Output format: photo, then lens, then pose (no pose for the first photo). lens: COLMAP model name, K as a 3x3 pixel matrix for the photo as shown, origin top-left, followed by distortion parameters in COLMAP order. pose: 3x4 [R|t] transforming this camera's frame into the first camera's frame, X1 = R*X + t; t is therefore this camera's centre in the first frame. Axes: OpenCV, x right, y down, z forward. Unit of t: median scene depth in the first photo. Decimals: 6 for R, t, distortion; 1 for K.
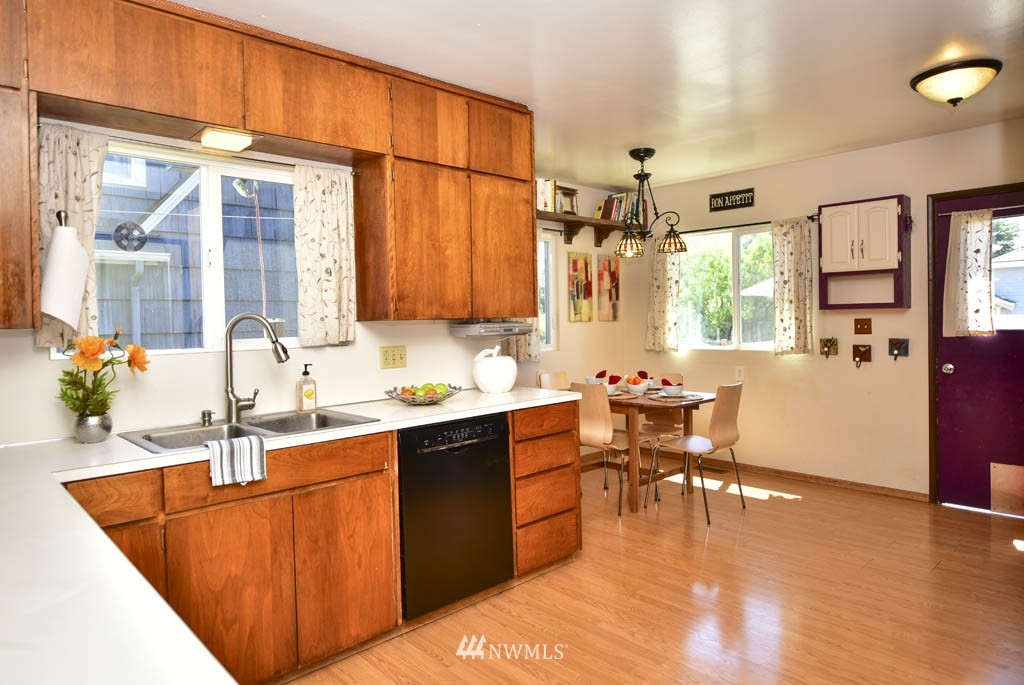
lens RADIAL K [[619.8, 0, 512.0], [0, 619.8, 326.6], [0, 0, 1]] dist [-0.004539, -0.000185]
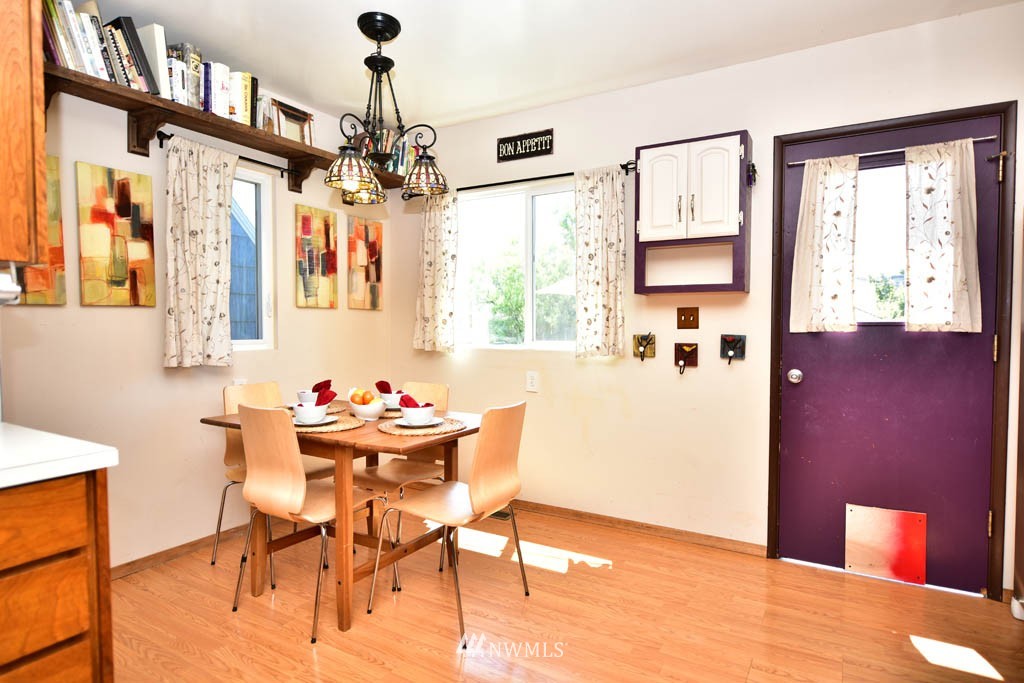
lens RADIAL K [[619.8, 0, 512.0], [0, 619.8, 325.6], [0, 0, 1]] dist [-0.004539, -0.000185]
pose [[0.956598, 0.017517, 0.290884, 0.150172], [-0.016006, 0.999843, -0.007575, 0.016852], [-0.290971, 0.002591, 0.956728, 0.348838]]
